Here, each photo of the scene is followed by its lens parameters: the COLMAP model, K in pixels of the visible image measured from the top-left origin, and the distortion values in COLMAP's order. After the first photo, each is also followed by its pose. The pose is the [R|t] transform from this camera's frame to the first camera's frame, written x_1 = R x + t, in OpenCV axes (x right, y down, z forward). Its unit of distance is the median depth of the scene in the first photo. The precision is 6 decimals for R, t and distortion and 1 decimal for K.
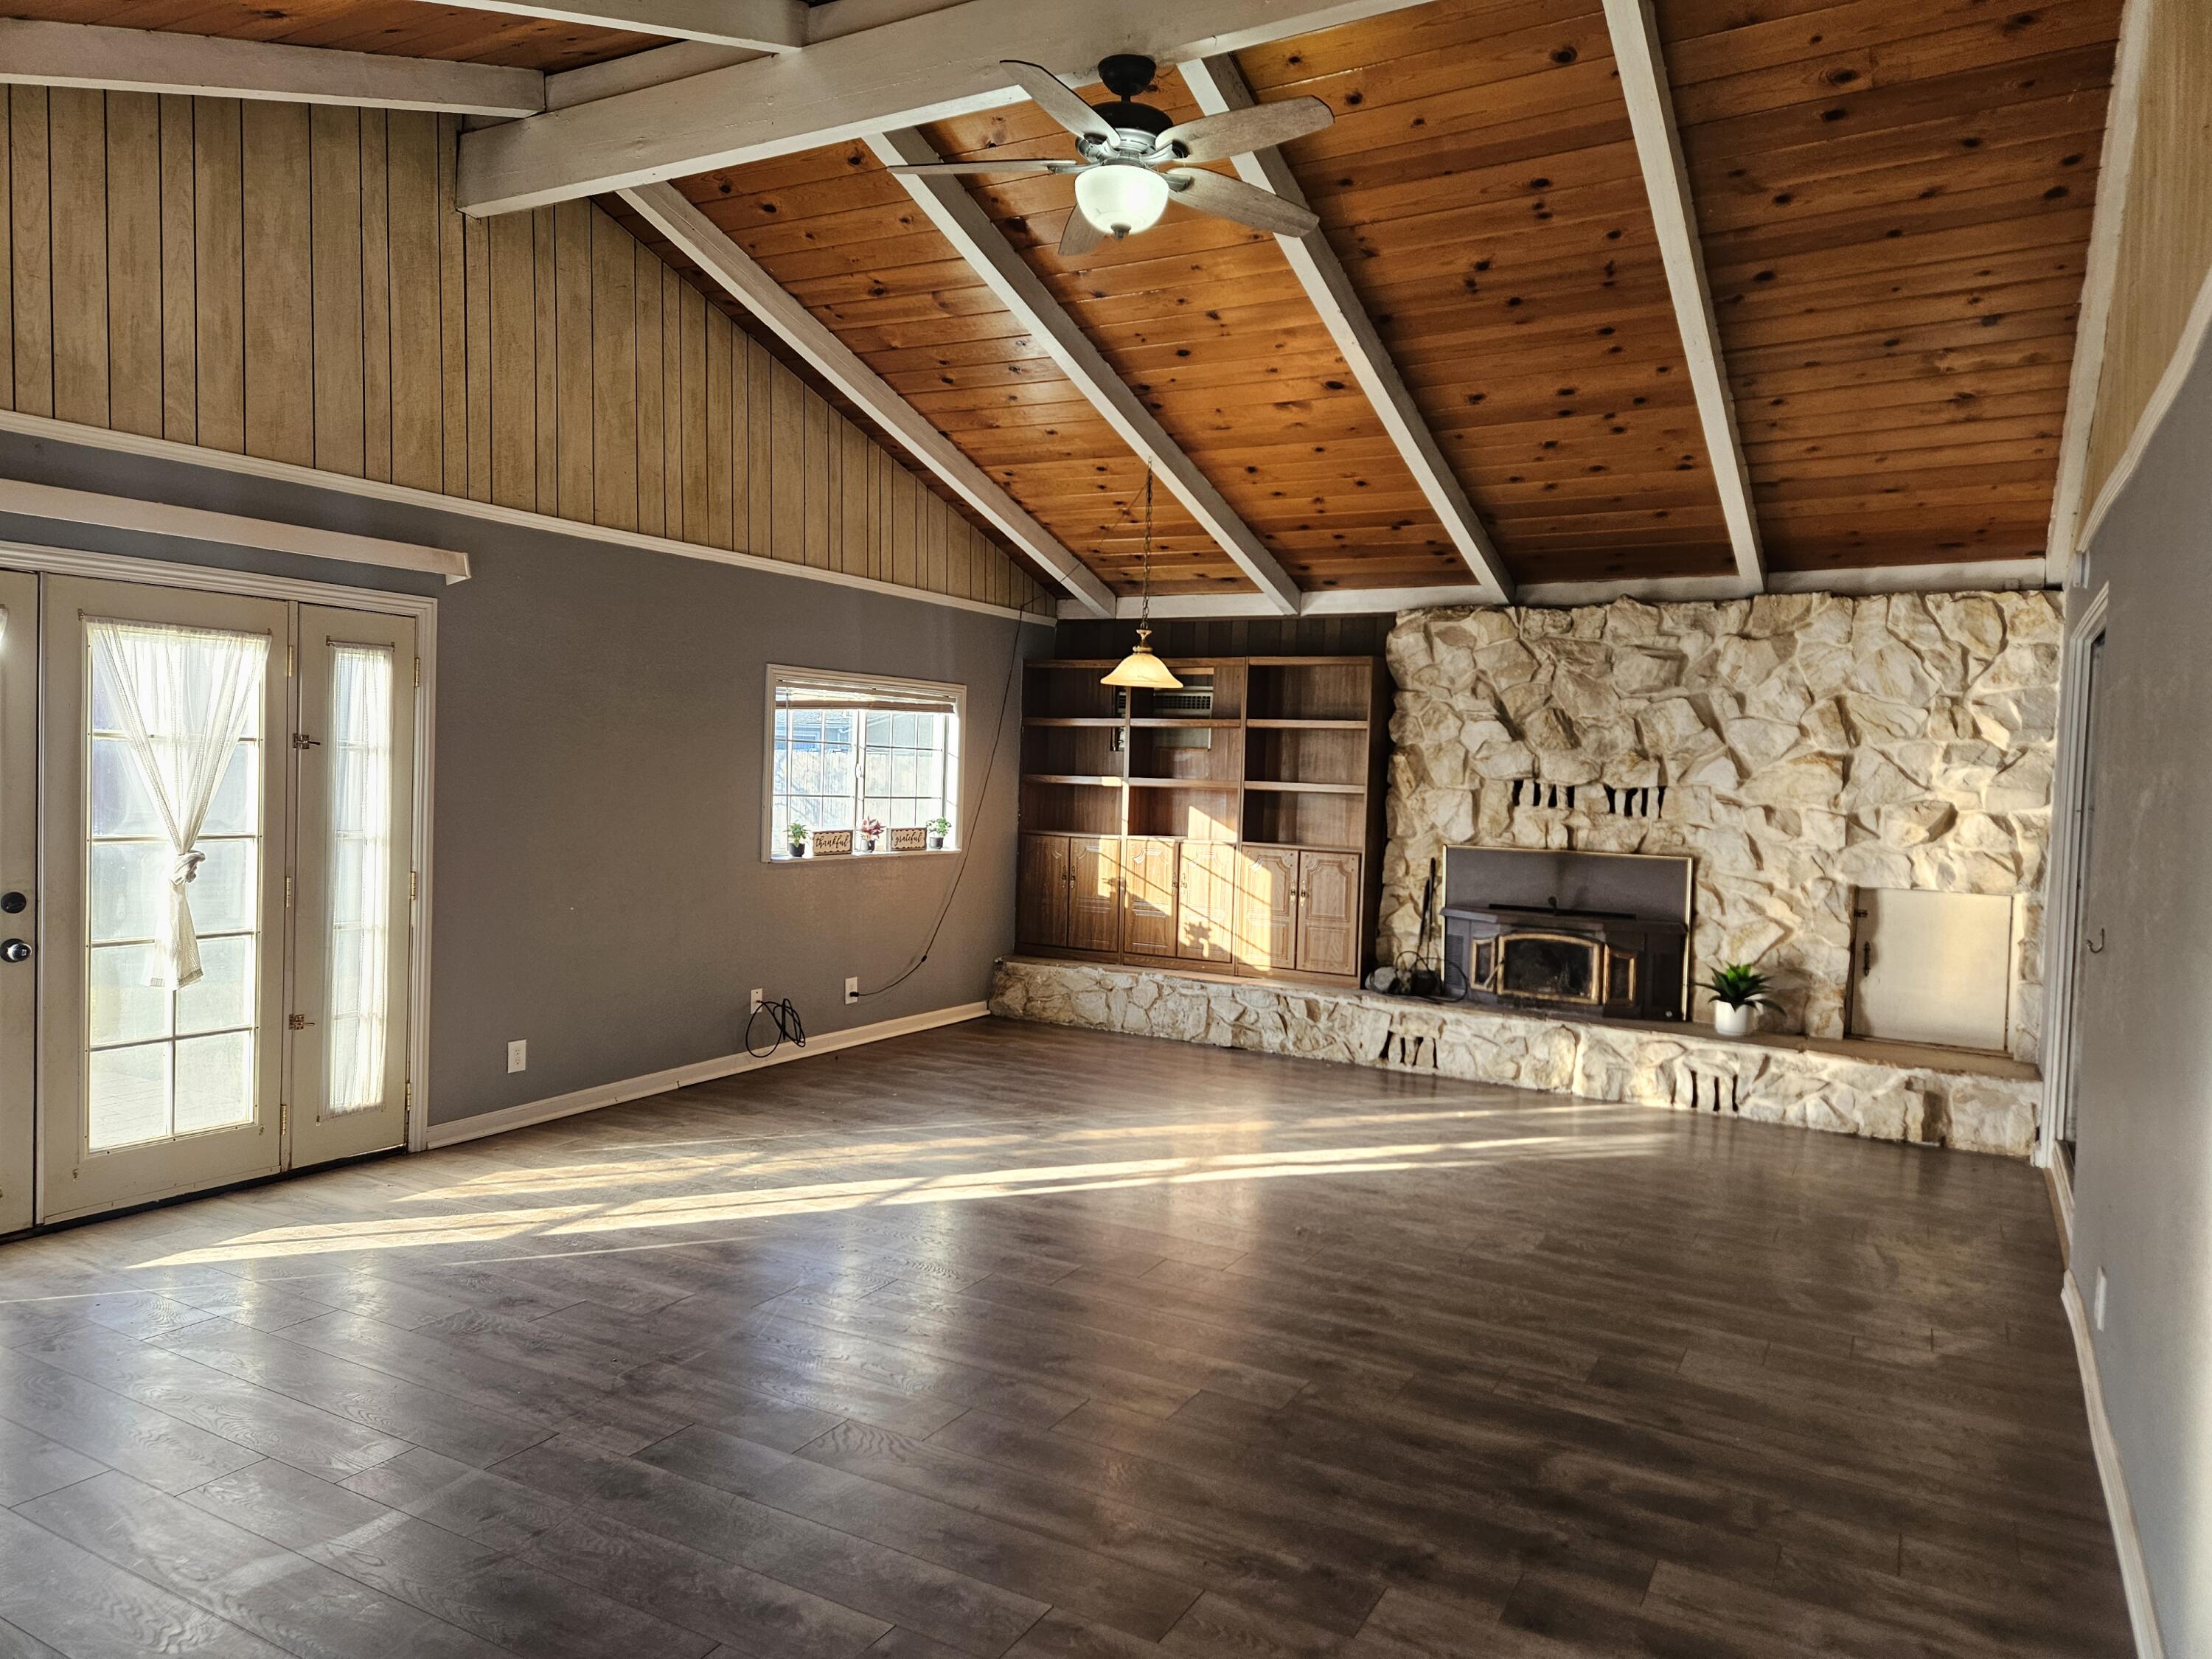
lens RADIAL K [[1473.3, 0, 1111.8], [0, 1473.3, 824.0], [0, 0, 1]] dist [0.063822, -0.047567]
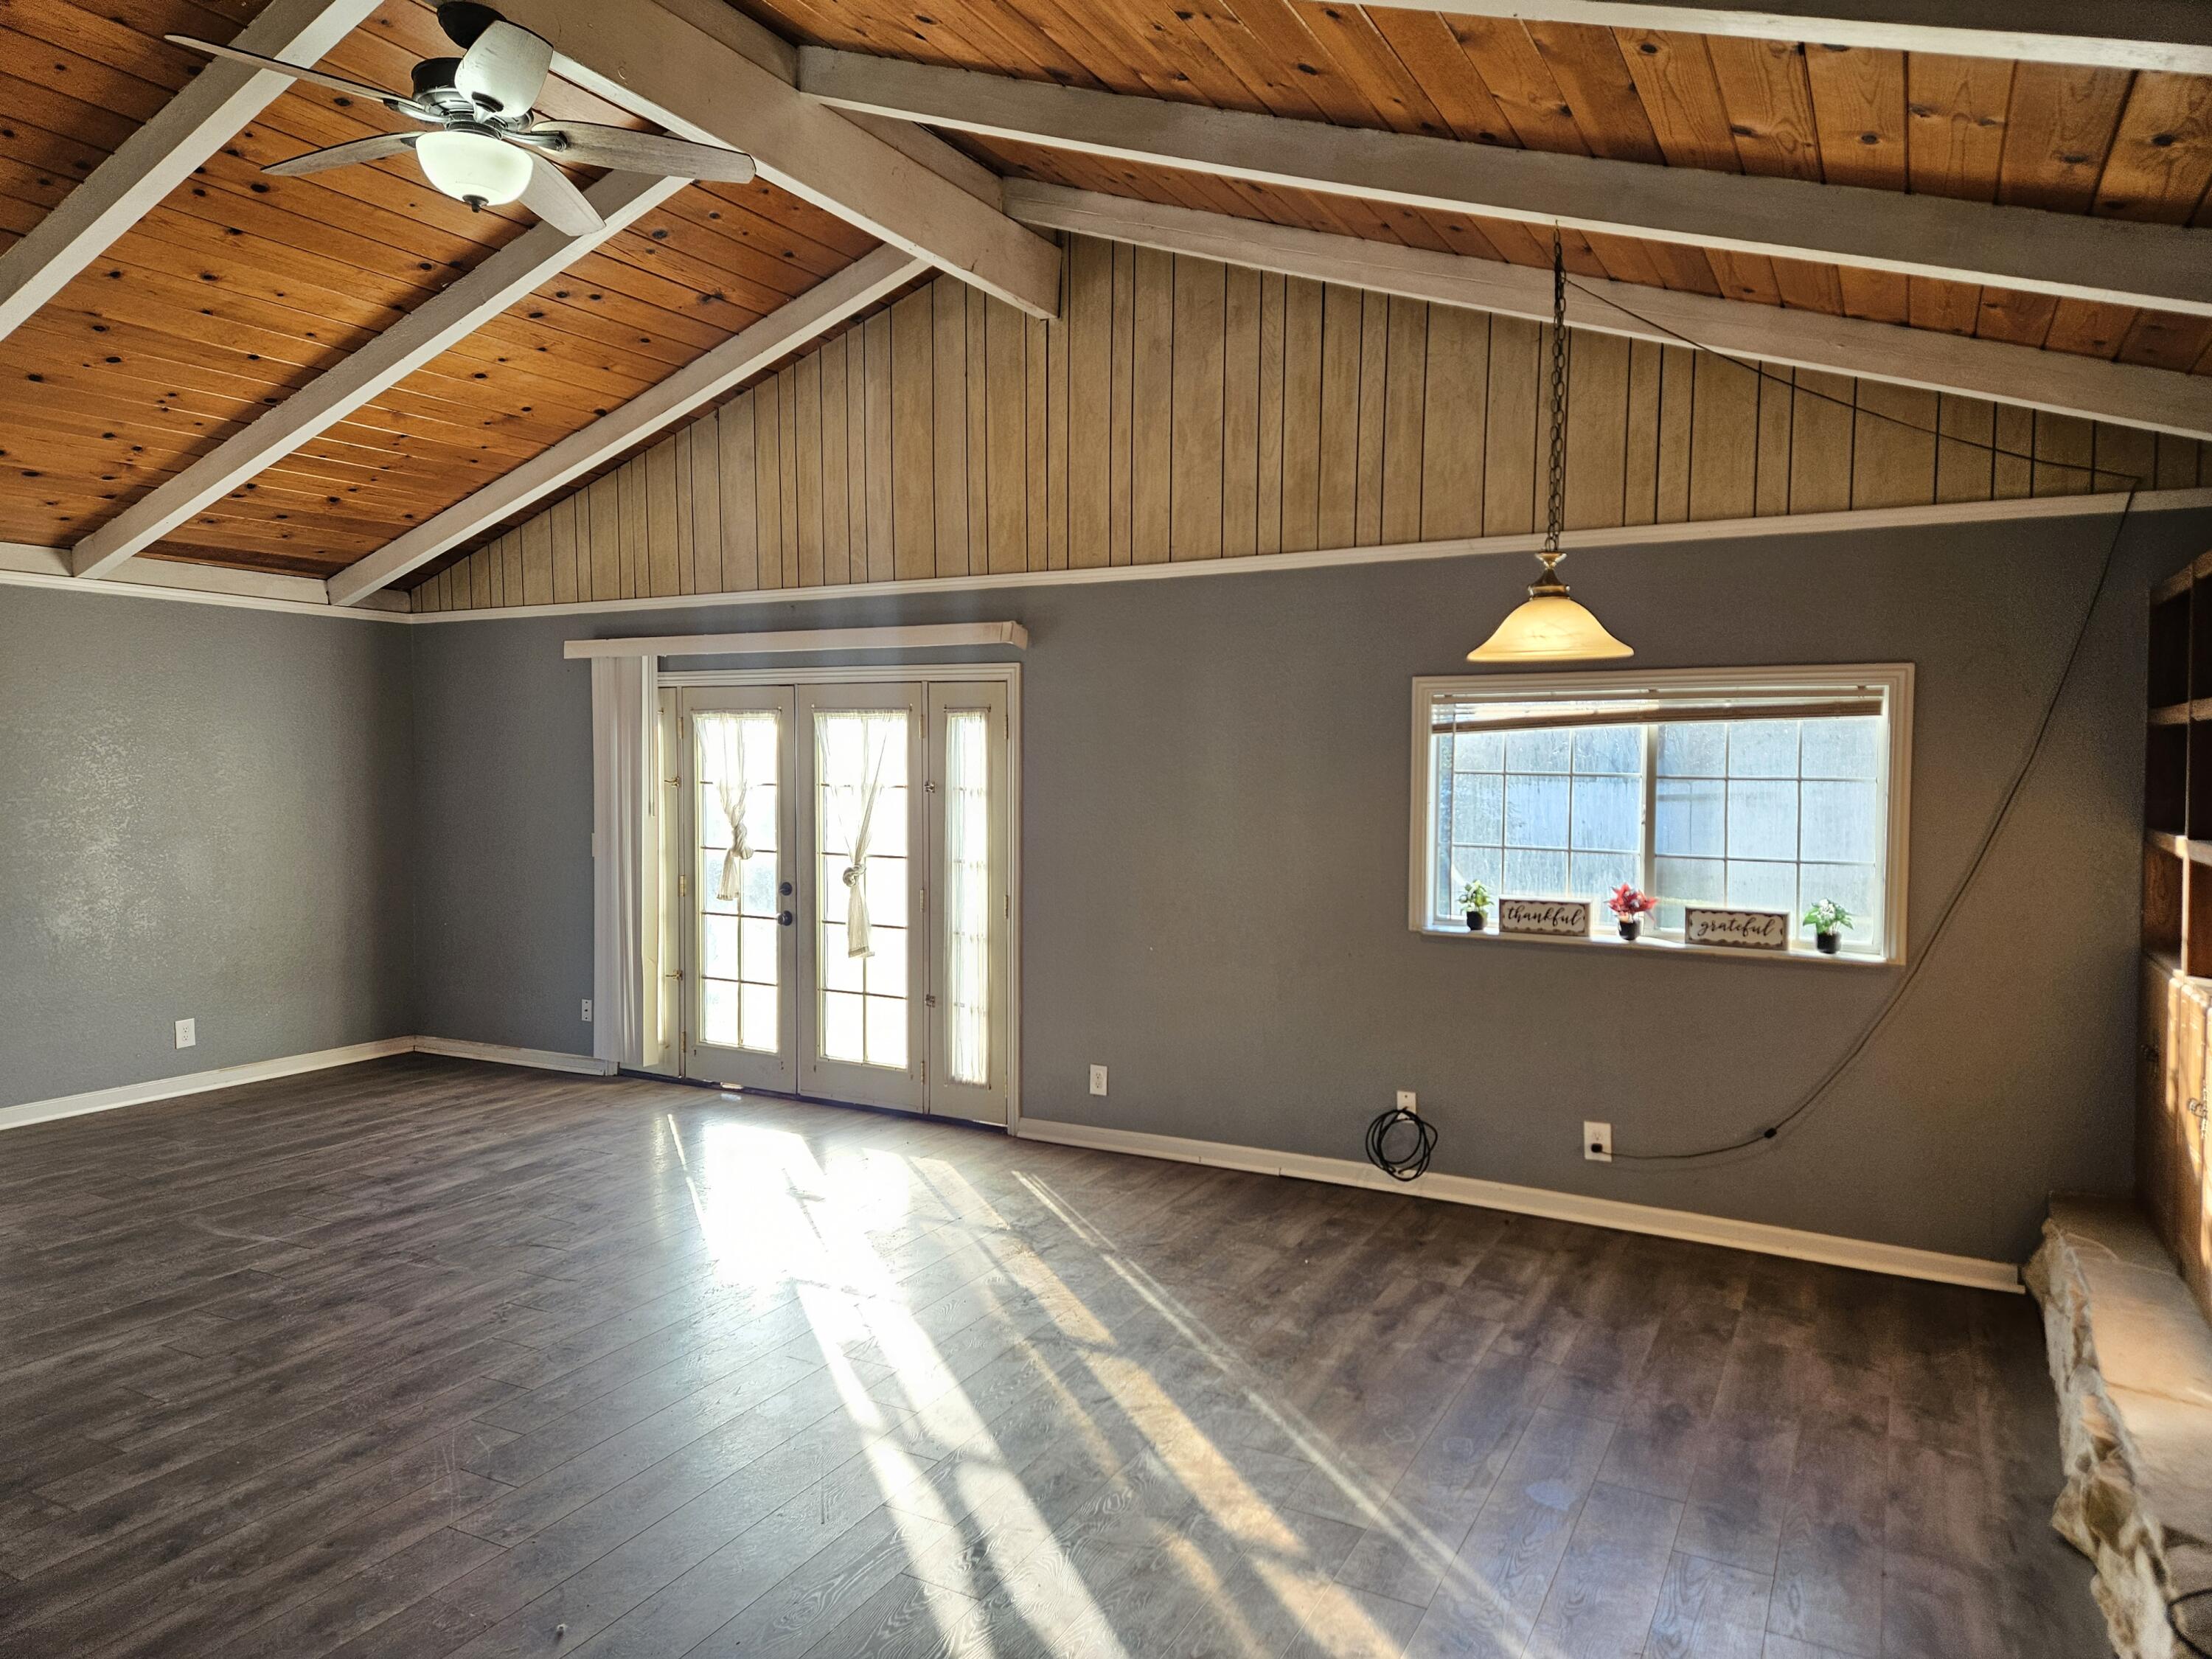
lens RADIAL K [[1443.7, 0, 1115.5], [0, 1443.7, 805.8], [0, 0, 1]] dist [0.124190, -0.119760]
pose [[0.017071, -0.000818, -0.999854, 0.656765], [-0.044757, 0.998997, -0.001581, -0.039367], [0.998852, 0.044777, 0.017017, 1.022794]]
